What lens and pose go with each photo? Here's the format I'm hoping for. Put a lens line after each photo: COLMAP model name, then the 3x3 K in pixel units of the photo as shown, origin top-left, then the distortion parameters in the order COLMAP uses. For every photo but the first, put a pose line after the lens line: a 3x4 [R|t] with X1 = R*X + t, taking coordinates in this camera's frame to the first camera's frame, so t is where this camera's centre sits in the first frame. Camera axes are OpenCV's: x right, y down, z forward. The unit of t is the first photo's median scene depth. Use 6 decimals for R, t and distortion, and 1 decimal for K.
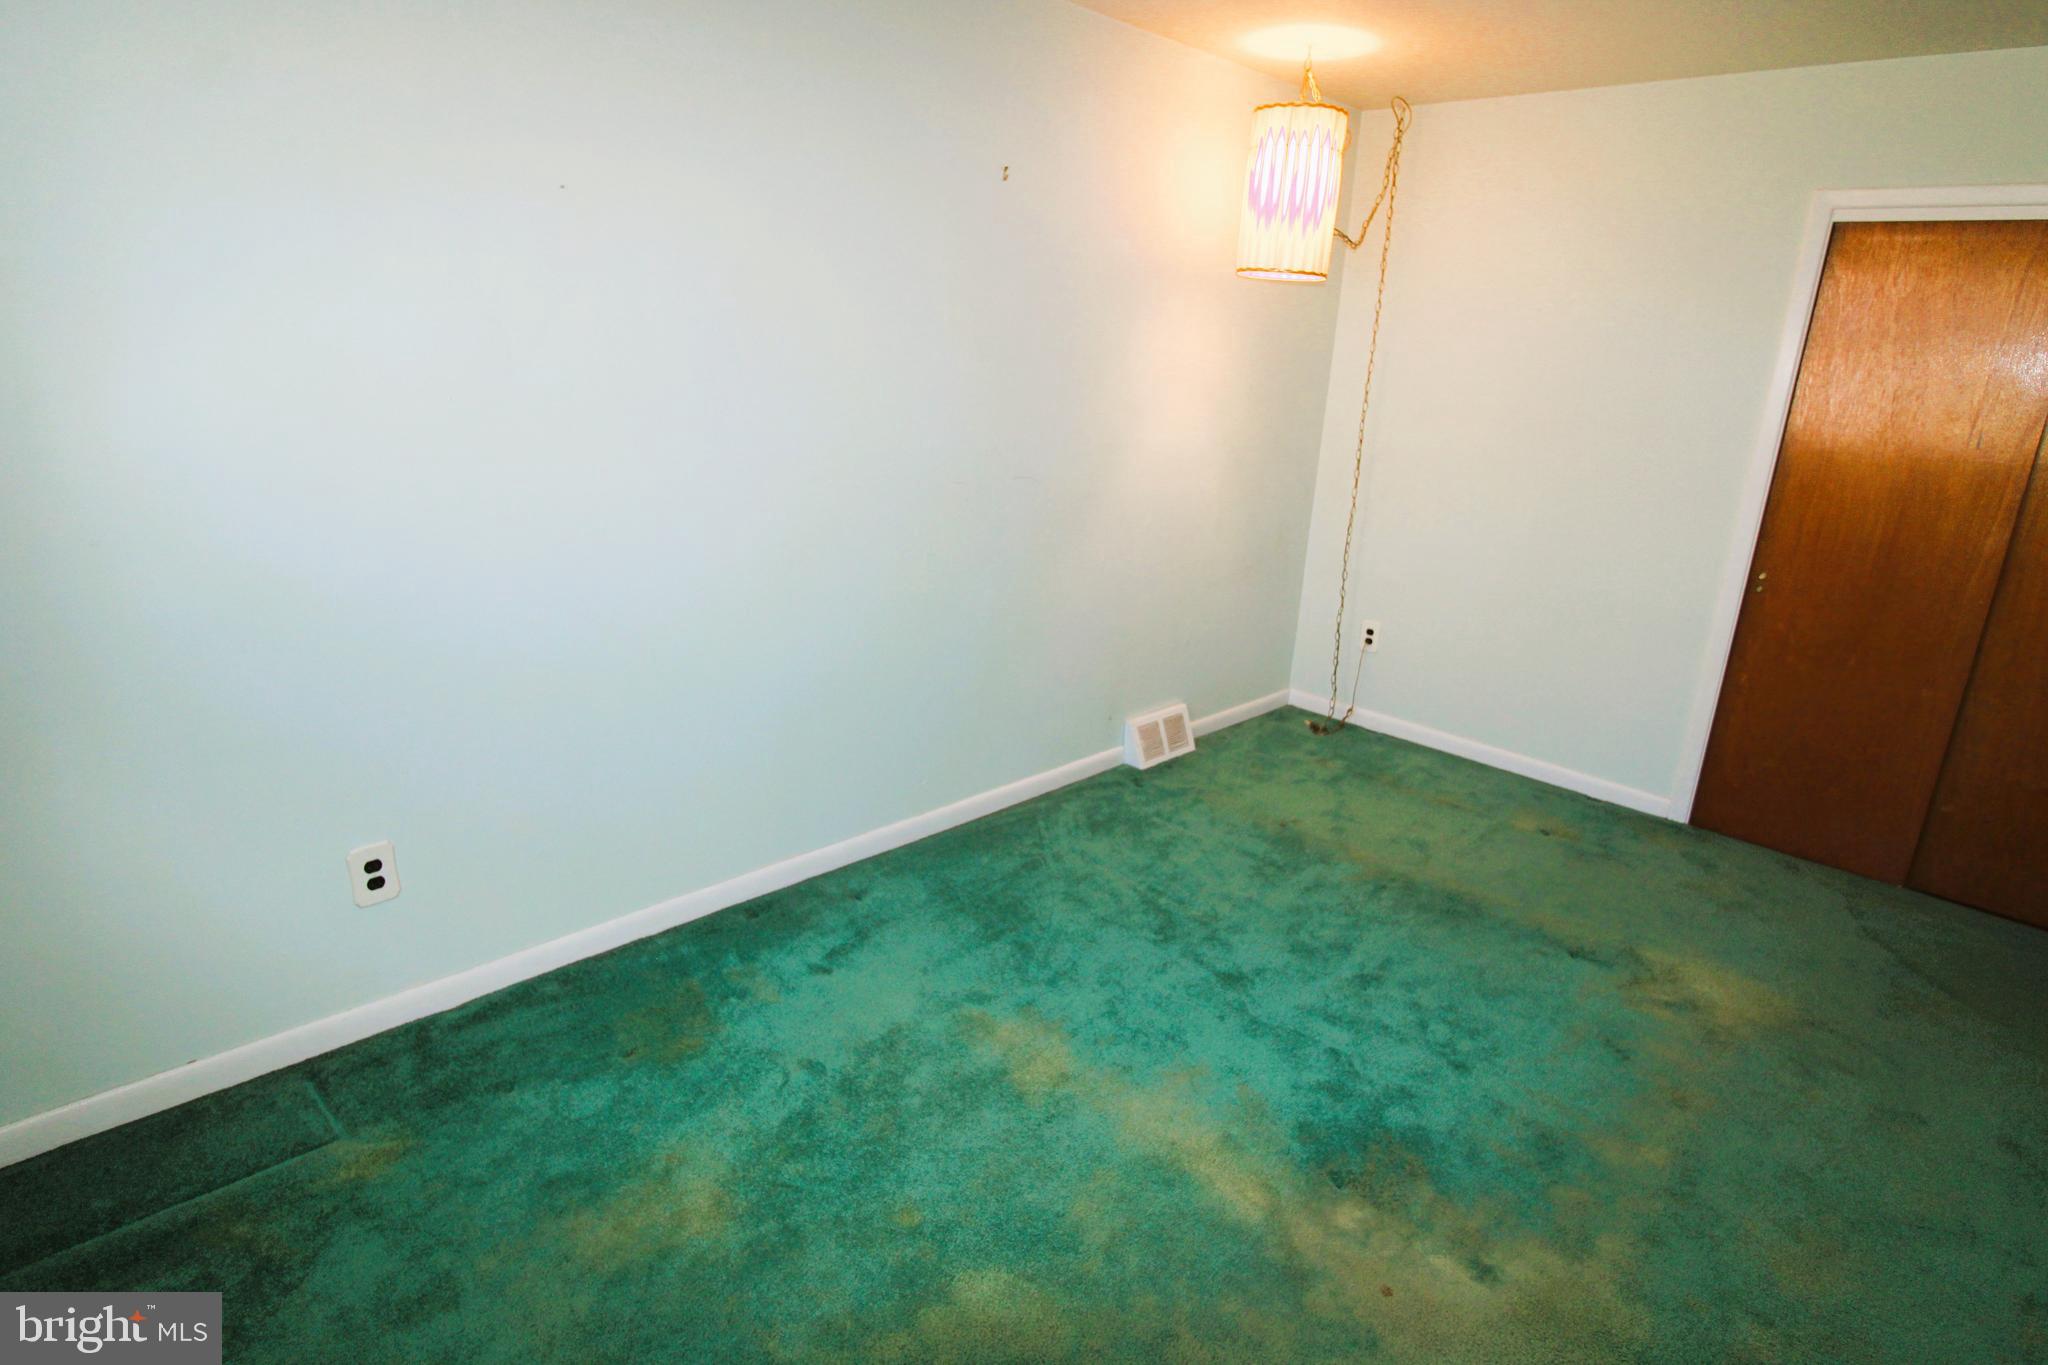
lens RADIAL K [[1101.0, 0, 1024.0], [0, 1101.0, 682.5], [0, 0, 1]] dist [-0.003425, -0.002618]
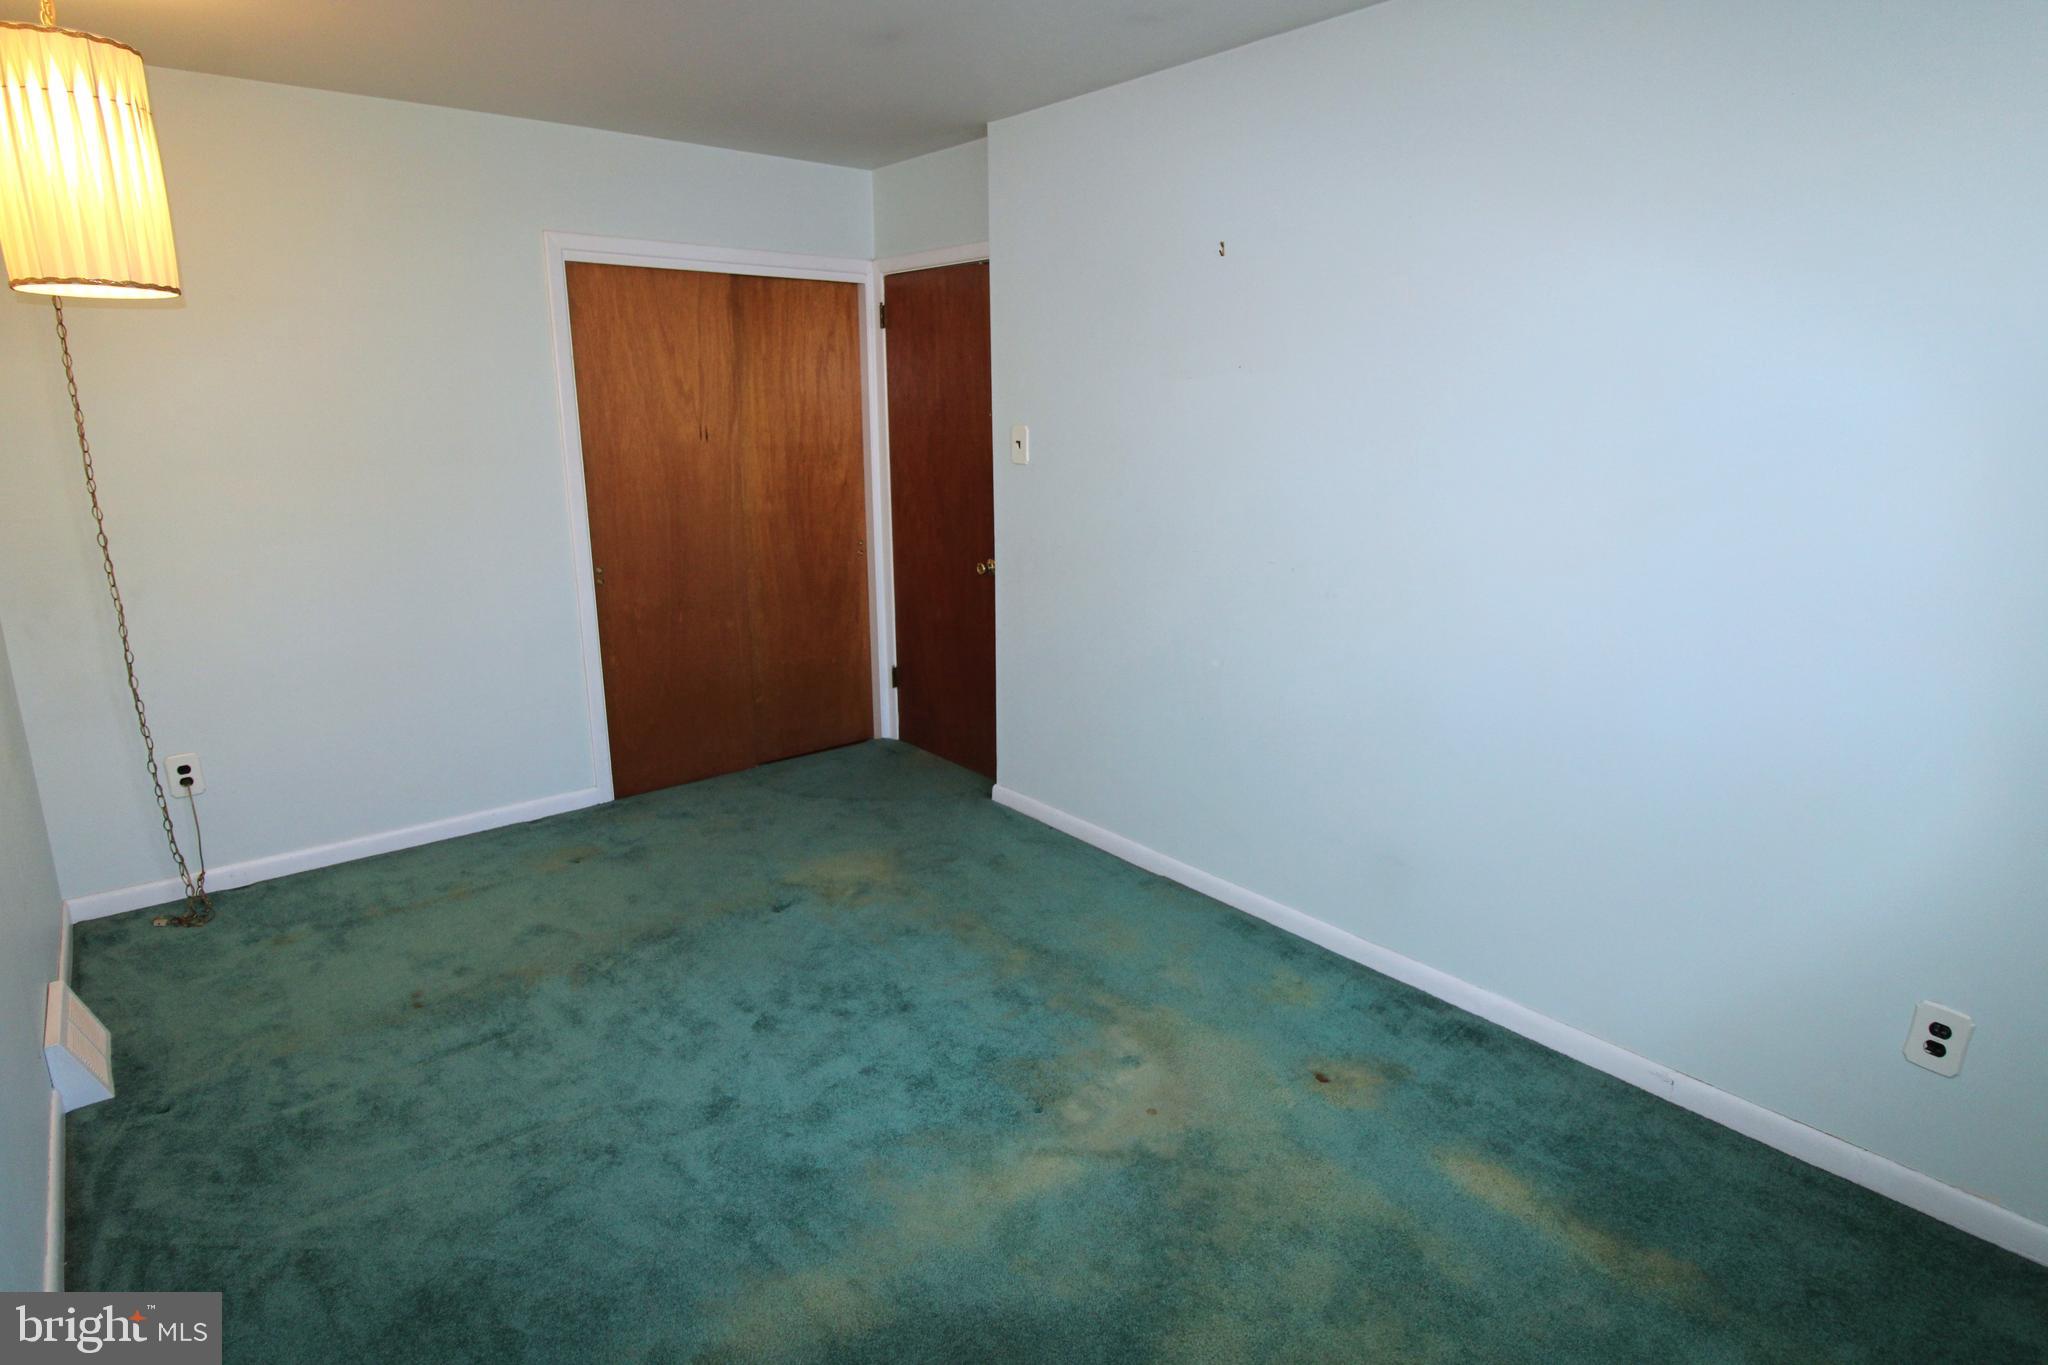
lens RADIAL K [[1101.0, 0, 1024.0], [0, 1101.0, 682.5], [0, 0, 1]] dist [-0.003425, -0.002618]
pose [[0.084368, -0.300864, 0.949928, -0.389981], [0.301881, 0.916241, 0.263383, -0.151361], [-0.949605, 0.264544, 0.168127, 0.406533]]
